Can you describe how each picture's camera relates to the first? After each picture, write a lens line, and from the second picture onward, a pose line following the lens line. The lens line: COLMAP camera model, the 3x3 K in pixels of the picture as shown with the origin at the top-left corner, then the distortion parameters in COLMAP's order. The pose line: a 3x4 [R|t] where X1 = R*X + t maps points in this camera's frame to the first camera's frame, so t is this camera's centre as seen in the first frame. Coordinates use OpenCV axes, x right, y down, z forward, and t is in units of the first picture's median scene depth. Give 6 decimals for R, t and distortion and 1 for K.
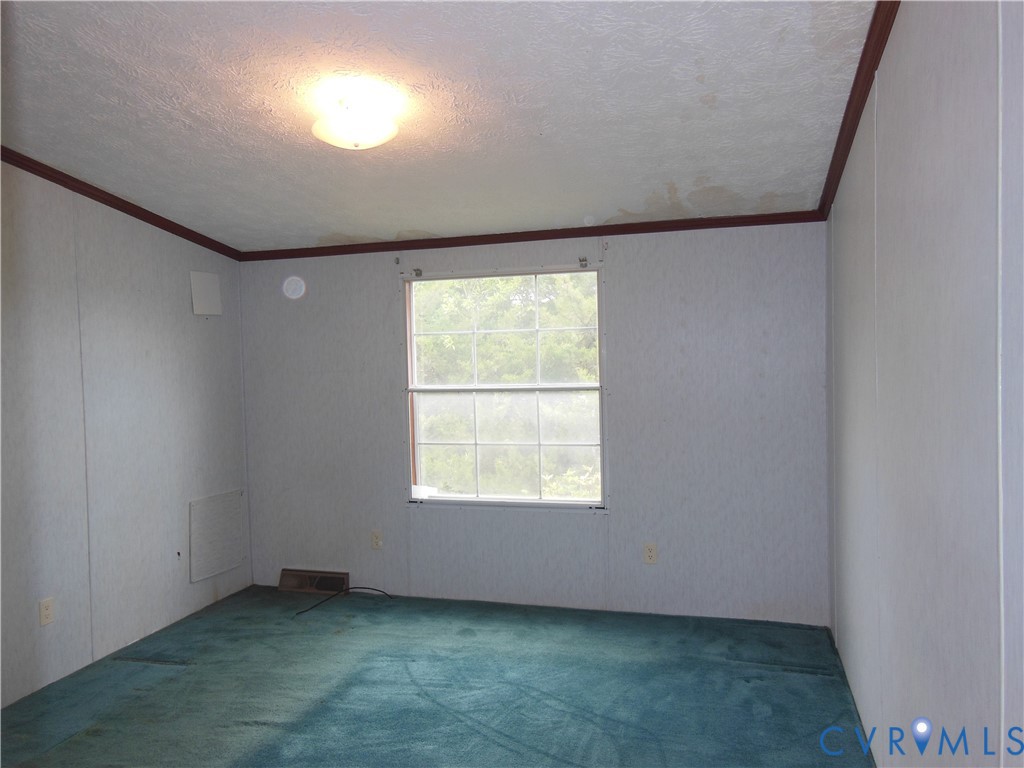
lens RADIAL K [[770.2, 0, 512.0], [0, 770.2, 384.0], [0, 0, 1]] dist [-0.035520, 0.110347]
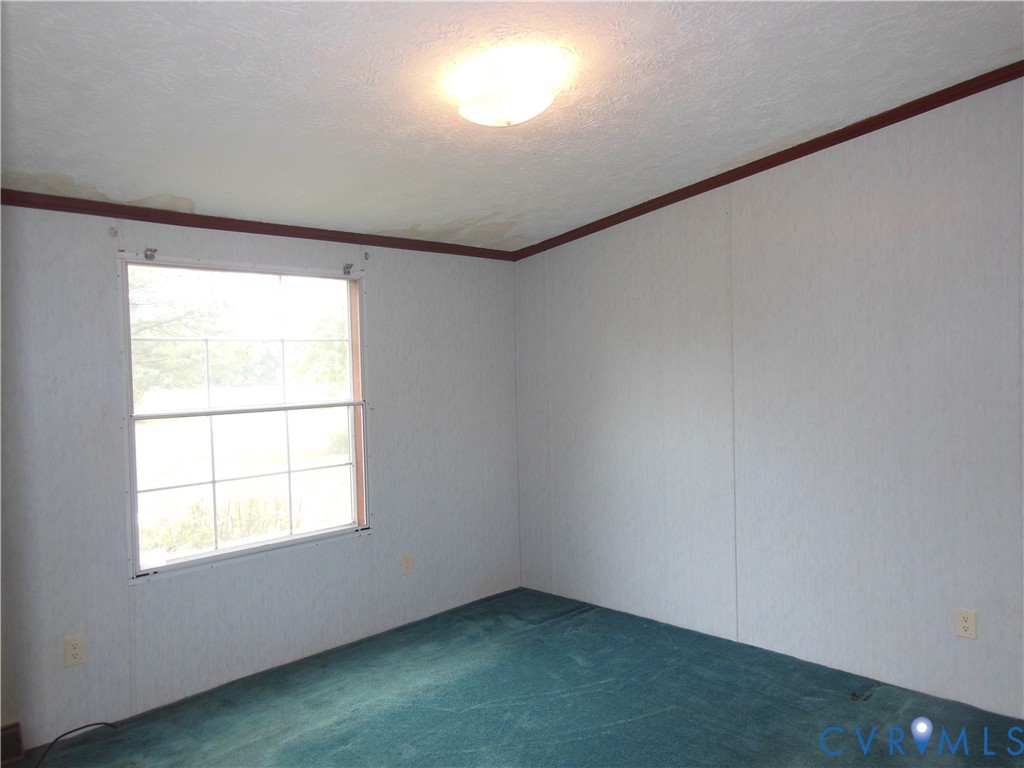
lens RADIAL K [[775.2, 0, 512.0], [0, 775.2, 384.0], [0, 0, 1]] dist [-0.009361, 0.088388]
pose [[0.458463, -0.010731, 0.888649, -0.646016], [0.043902, 0.998980, -0.010586, 0.000193], [-0.887629, 0.043867, 0.458466, 0.386188]]
